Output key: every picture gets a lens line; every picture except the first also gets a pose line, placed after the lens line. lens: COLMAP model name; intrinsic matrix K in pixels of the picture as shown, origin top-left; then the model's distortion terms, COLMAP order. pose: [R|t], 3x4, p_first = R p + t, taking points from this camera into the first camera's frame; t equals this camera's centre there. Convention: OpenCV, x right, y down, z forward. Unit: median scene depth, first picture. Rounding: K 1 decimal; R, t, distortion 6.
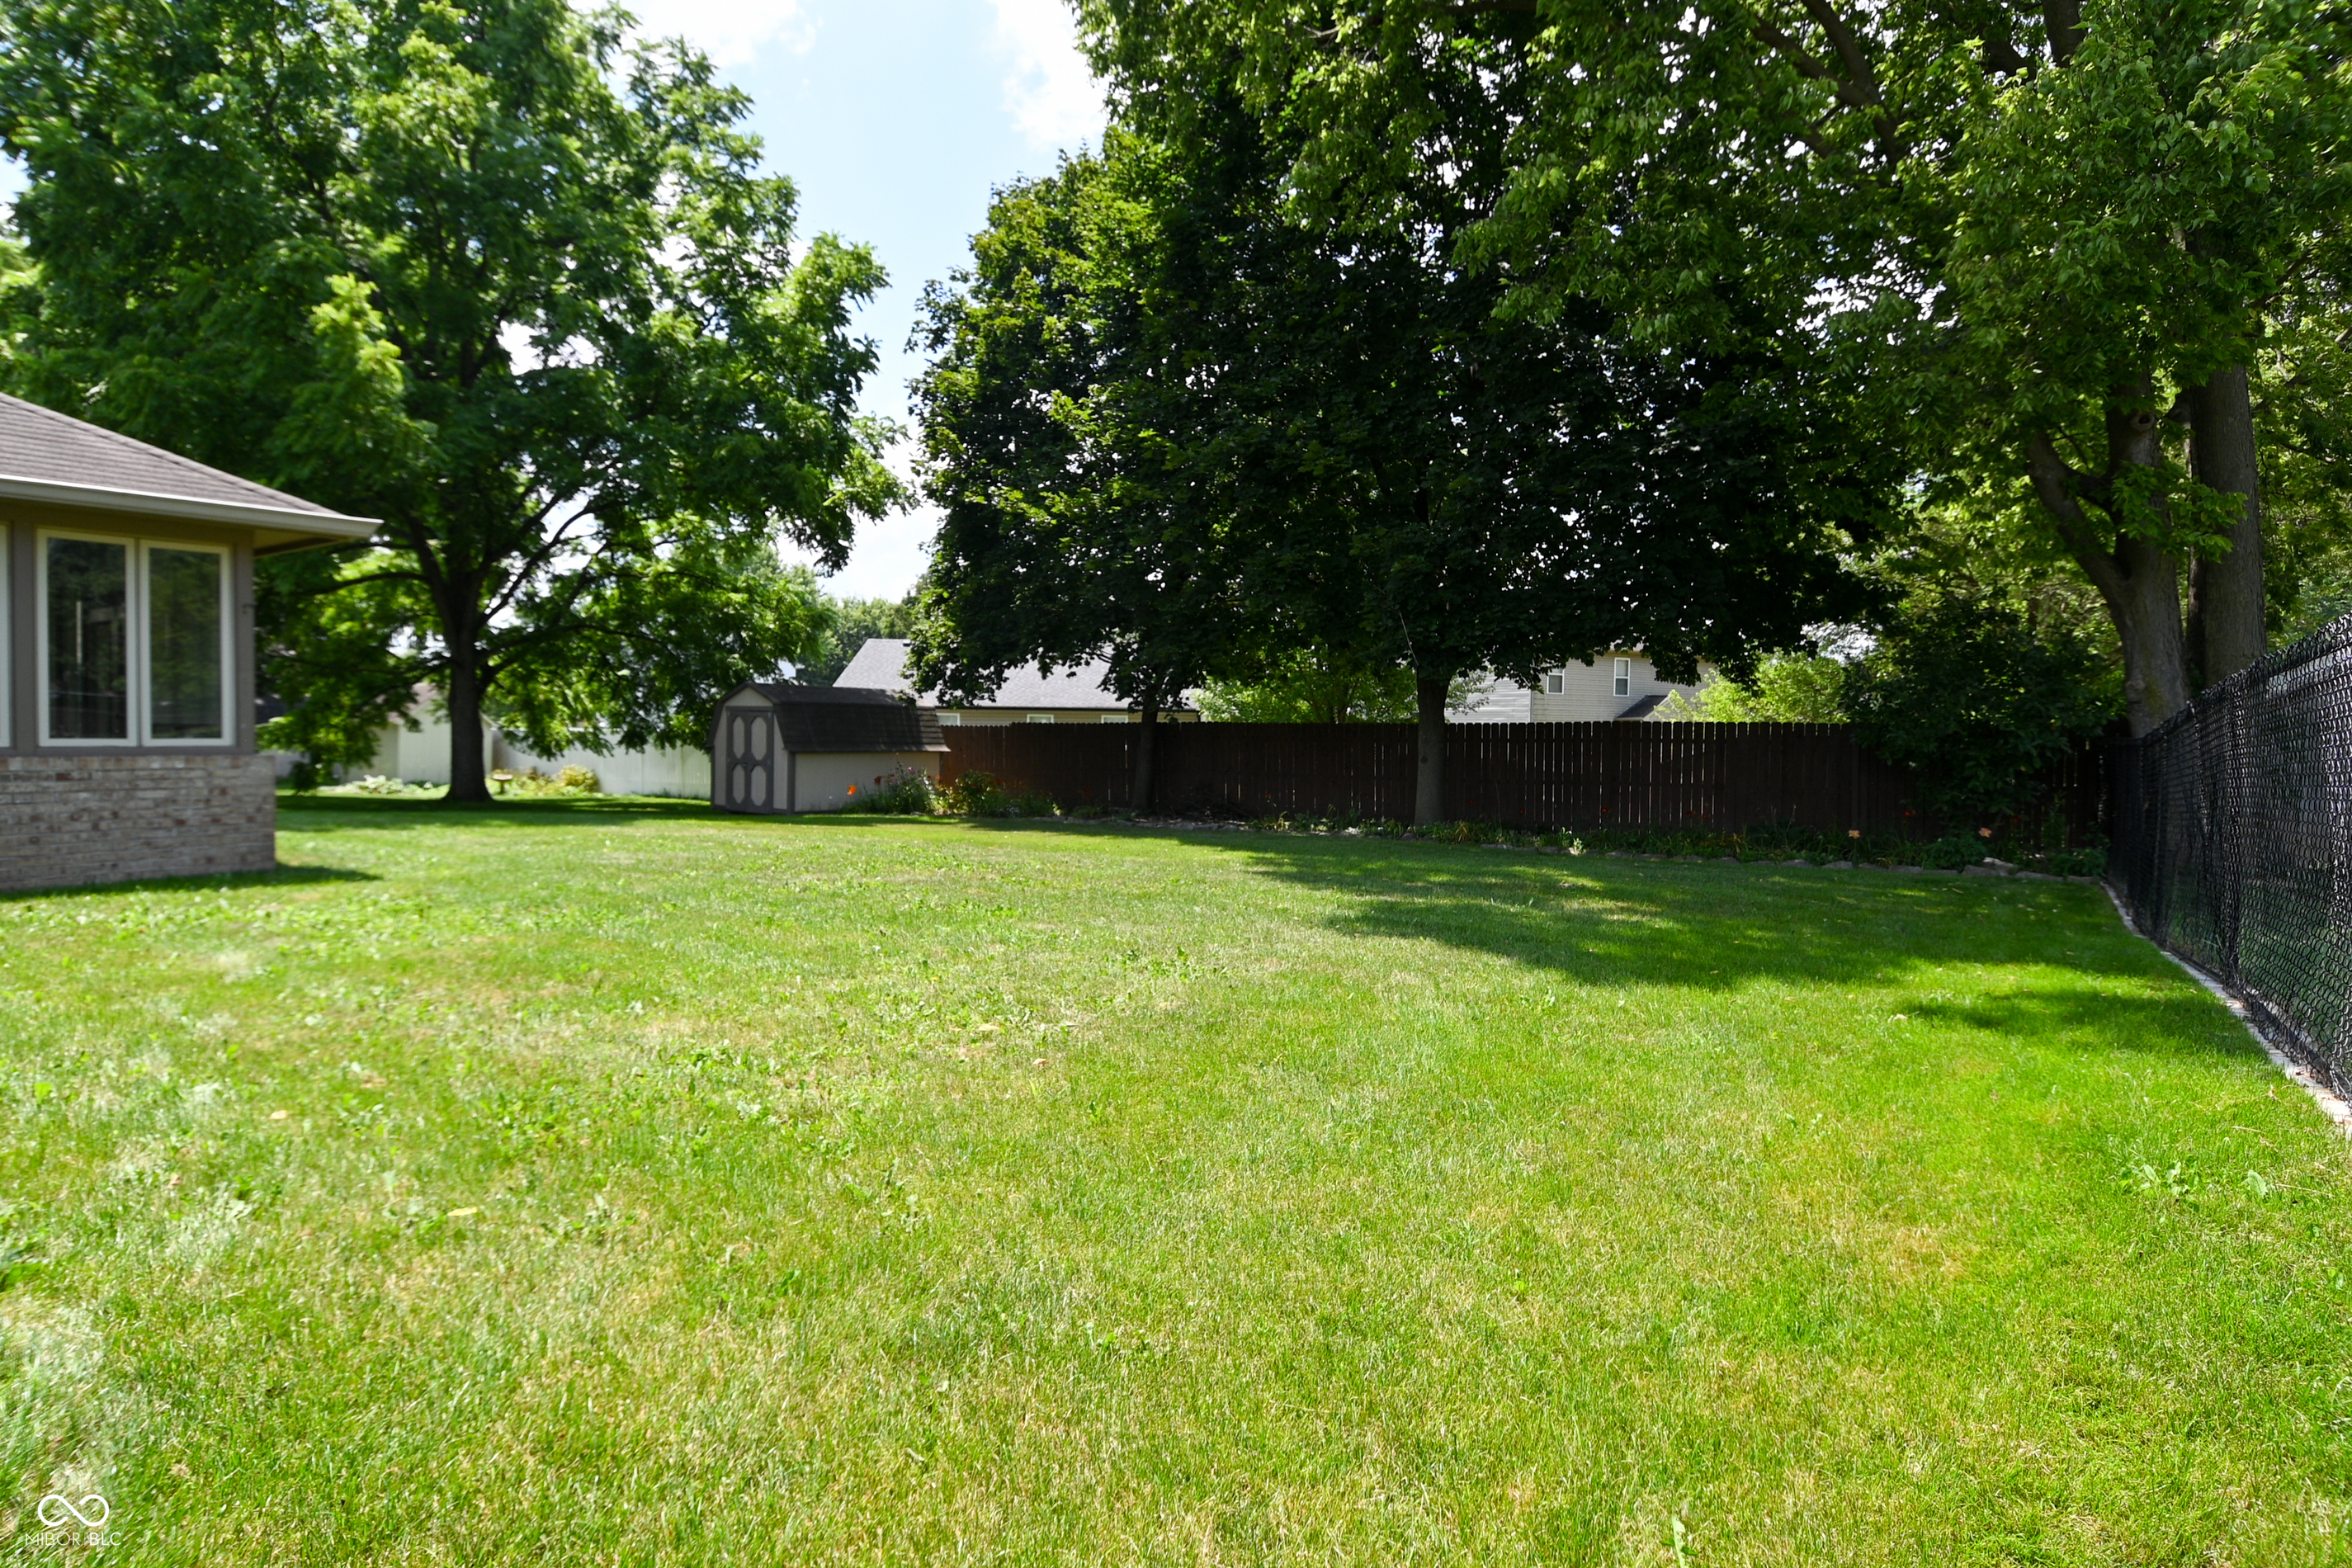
lens RADIAL K [[1236.3, 0, 1188.6], [0, 1236.3, 769.3], [0, 0, 1]] dist [0.001680, -0.012925]
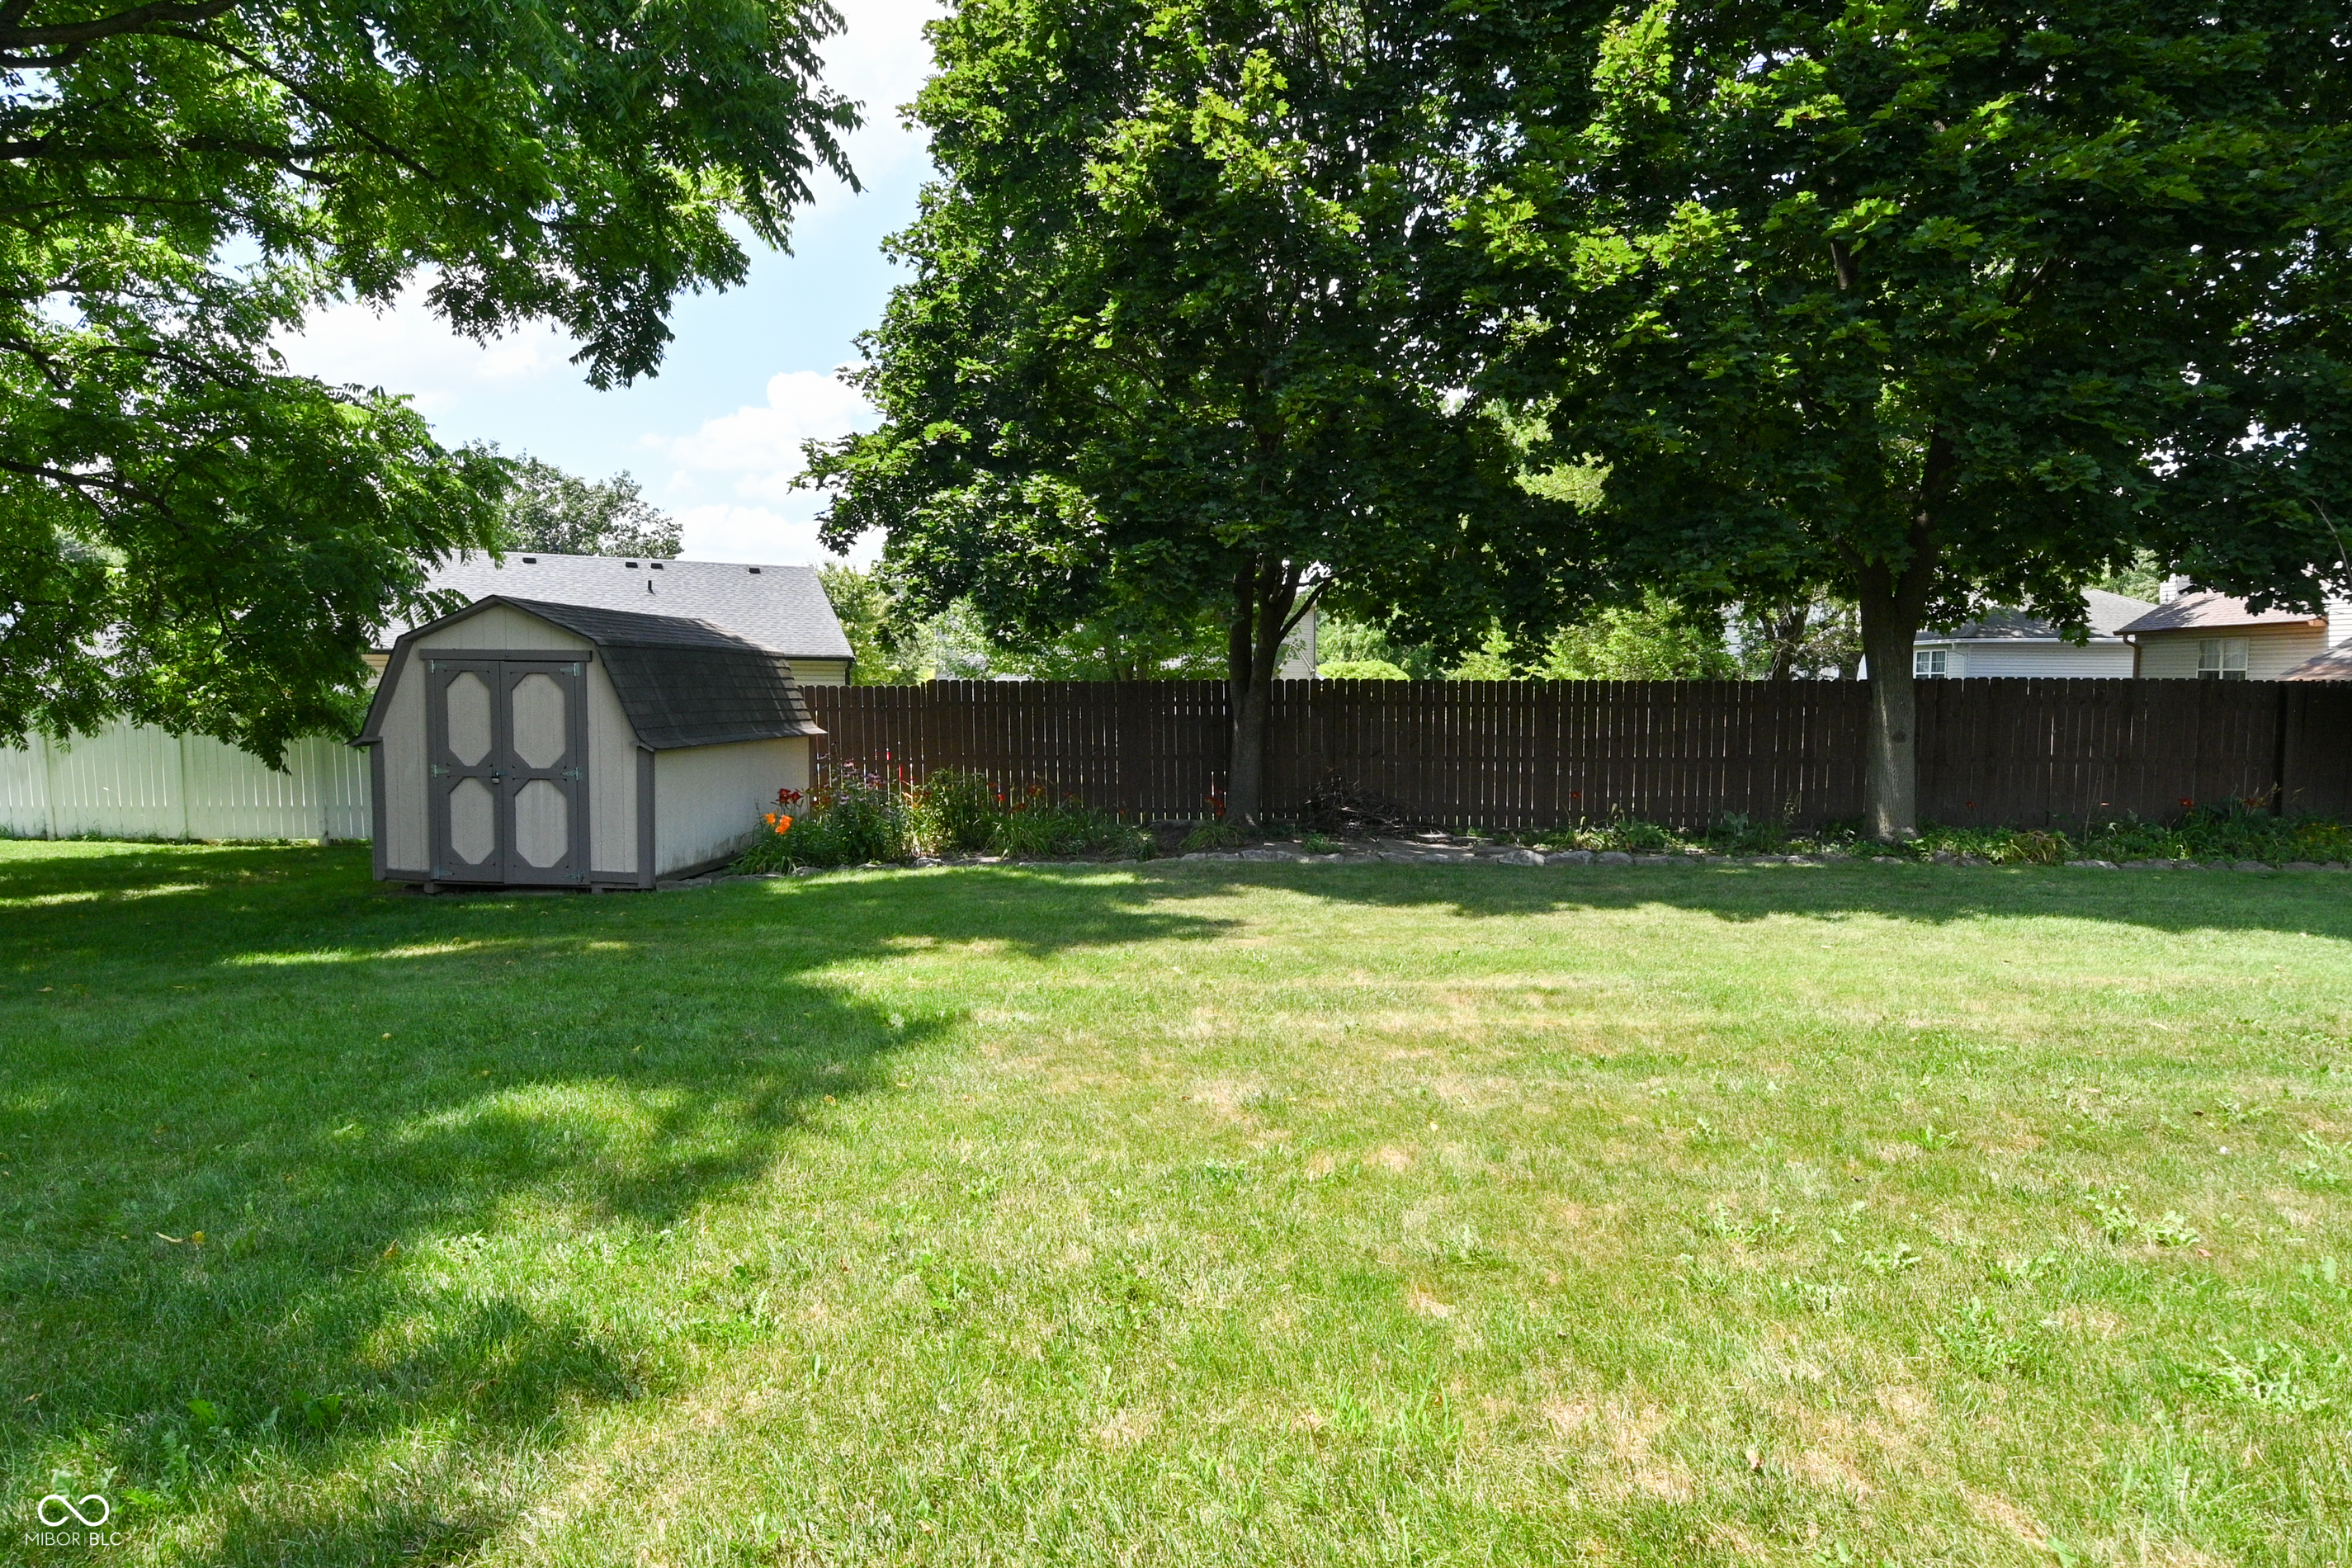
lens RADIAL K [[1246.5, 0, 1179.6], [0, 1246.5, 767.9], [0, 0, 1]] dist [0.021463, -0.031177]
pose [[0.852131, -0.041256, 0.521700, -0.361676], [0.019090, 0.998675, 0.047793, -0.023699], [-0.522981, -0.030766, 0.851789, 0.447995]]
